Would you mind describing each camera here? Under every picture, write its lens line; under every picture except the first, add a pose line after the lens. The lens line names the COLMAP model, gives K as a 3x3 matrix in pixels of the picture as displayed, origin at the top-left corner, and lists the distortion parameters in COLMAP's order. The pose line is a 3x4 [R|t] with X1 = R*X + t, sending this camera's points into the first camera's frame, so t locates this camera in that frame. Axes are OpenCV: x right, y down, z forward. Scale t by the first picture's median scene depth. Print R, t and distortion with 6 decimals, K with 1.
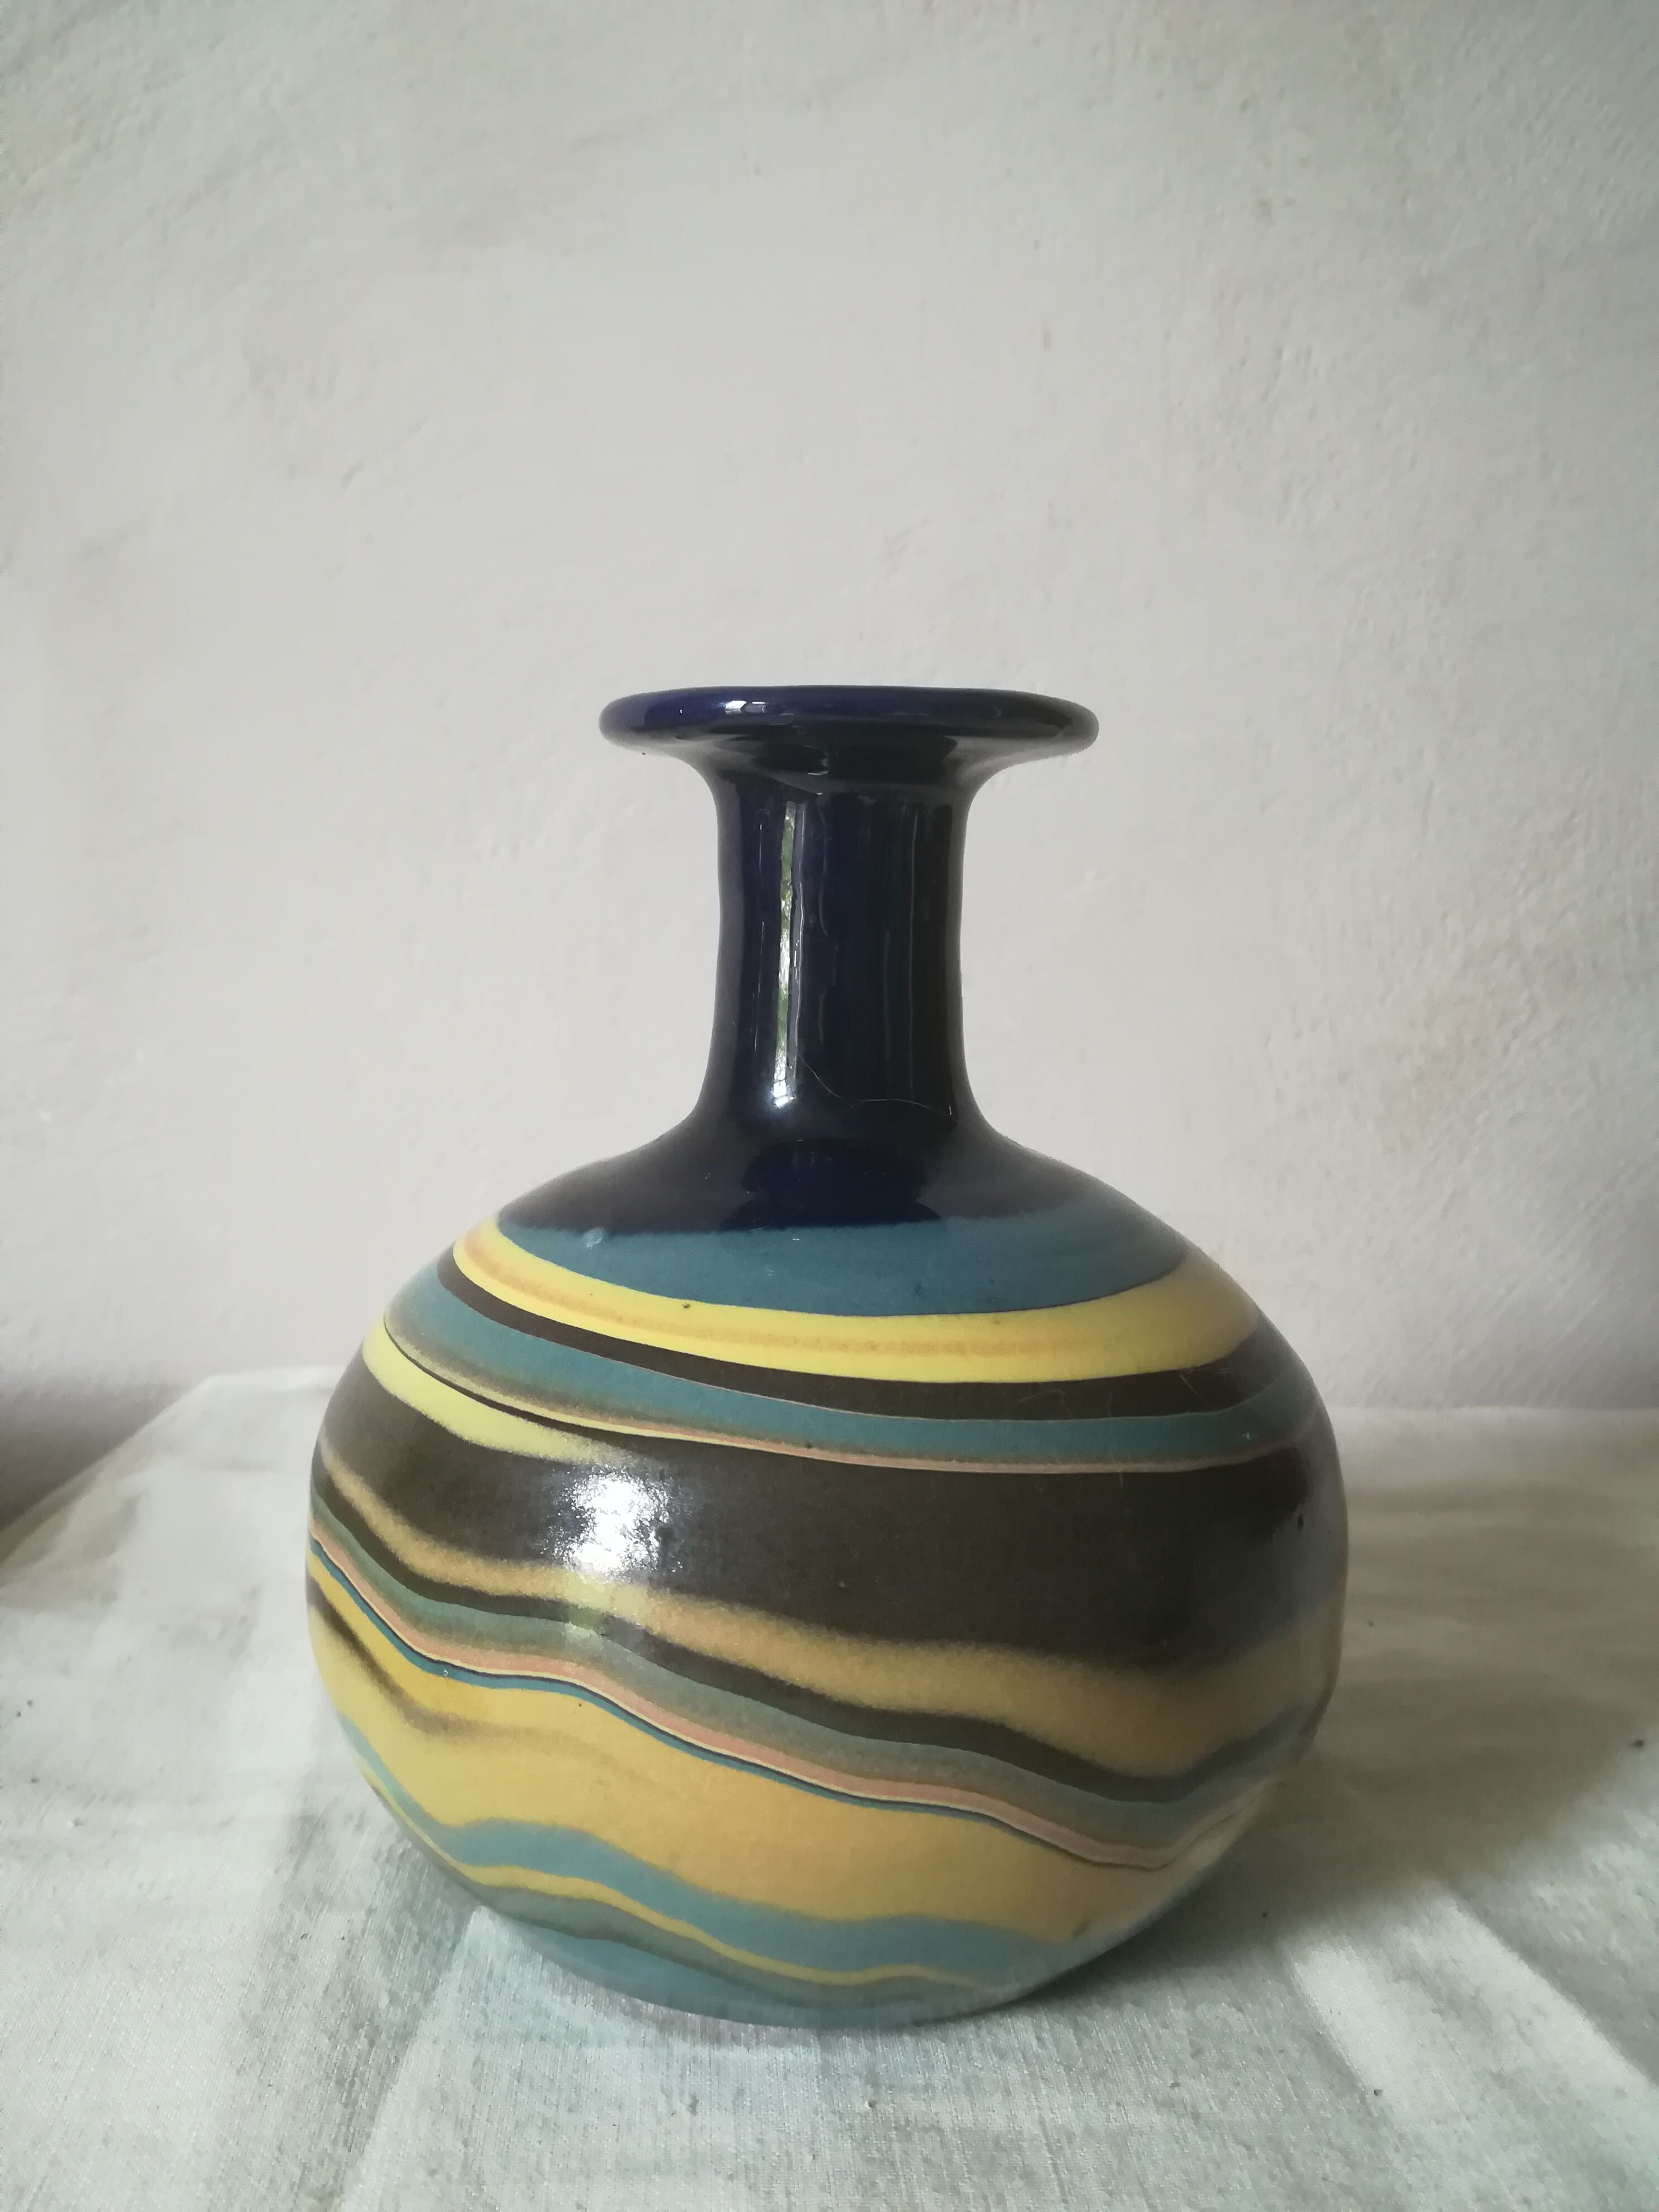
lens RADIAL K [[2191.7, 0, 829.5], [0, 2191.7, 1106.0], [0, 0, 1]] dist [0.022884, 0.017504]
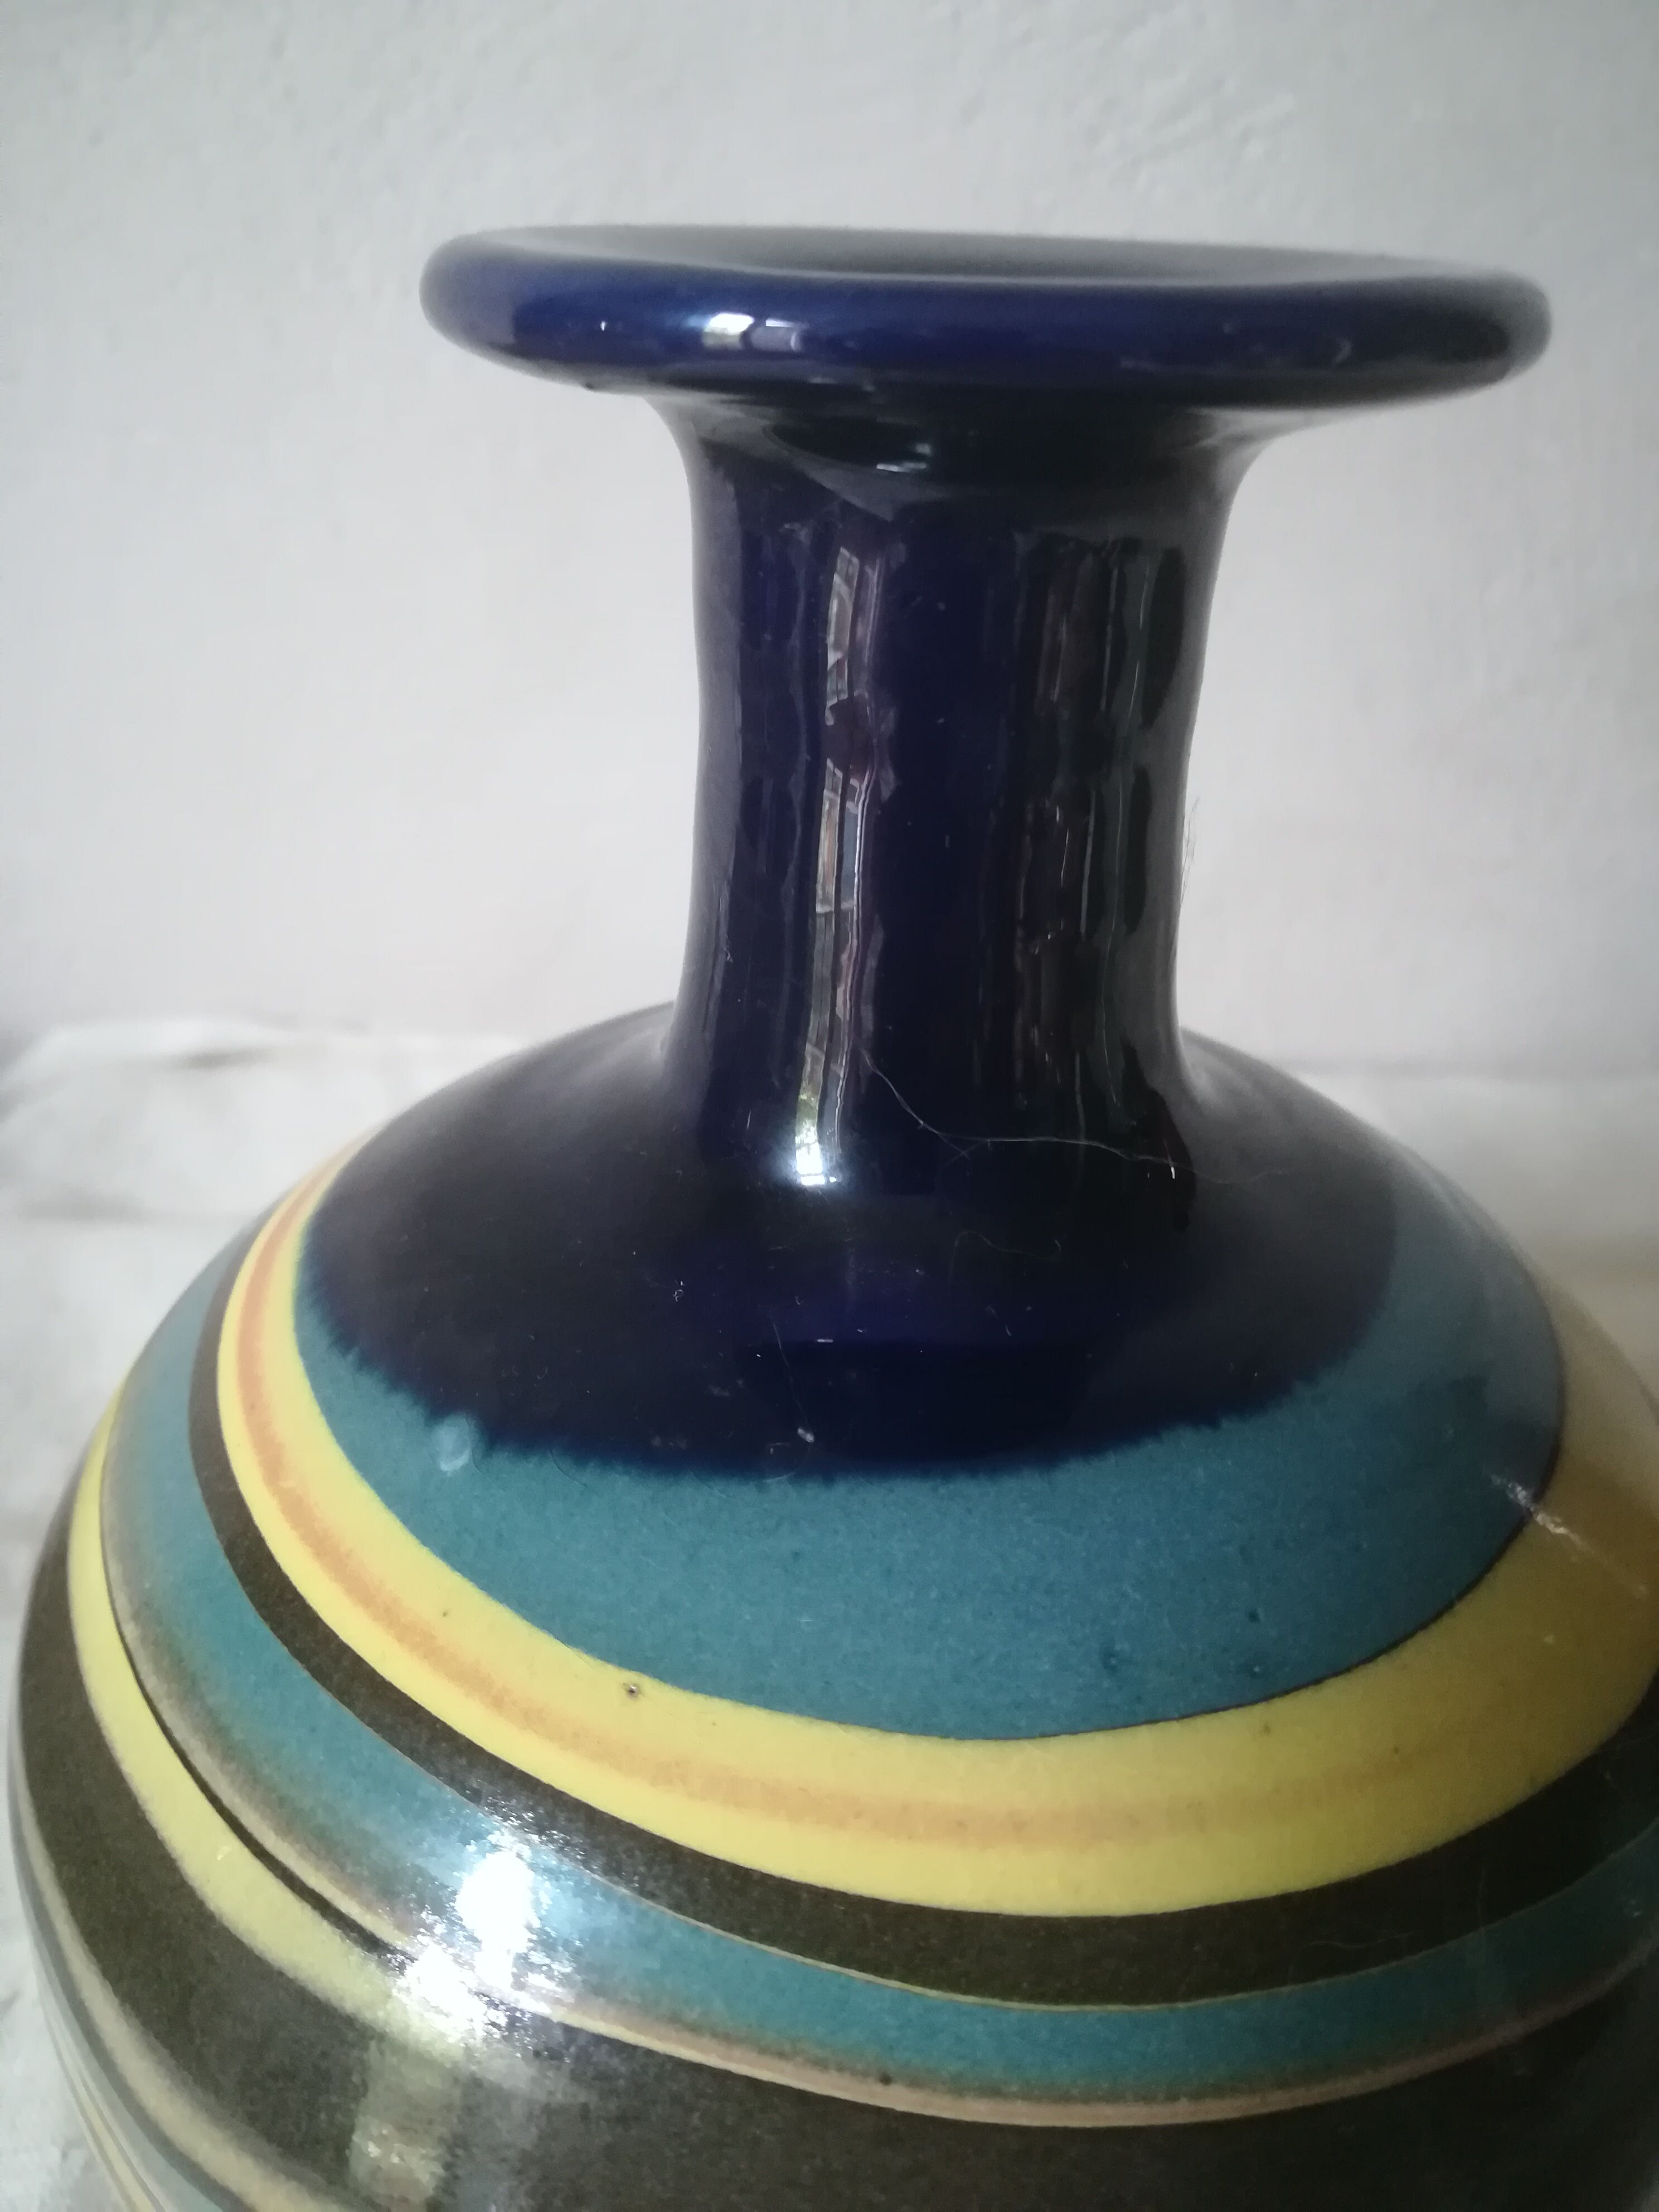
lens RADIAL K [[2191.7, 0, 829.5], [0, 2191.7, 1106.0], [0, 0, 1]] dist [0.022884, 0.017504]
pose [[0.999942, 0.010784, 0.000531, -0.022838], [-0.010418, 0.950815, 0.309583, -0.185892], [0.002833, -0.309570, 0.950872, 0.573157]]
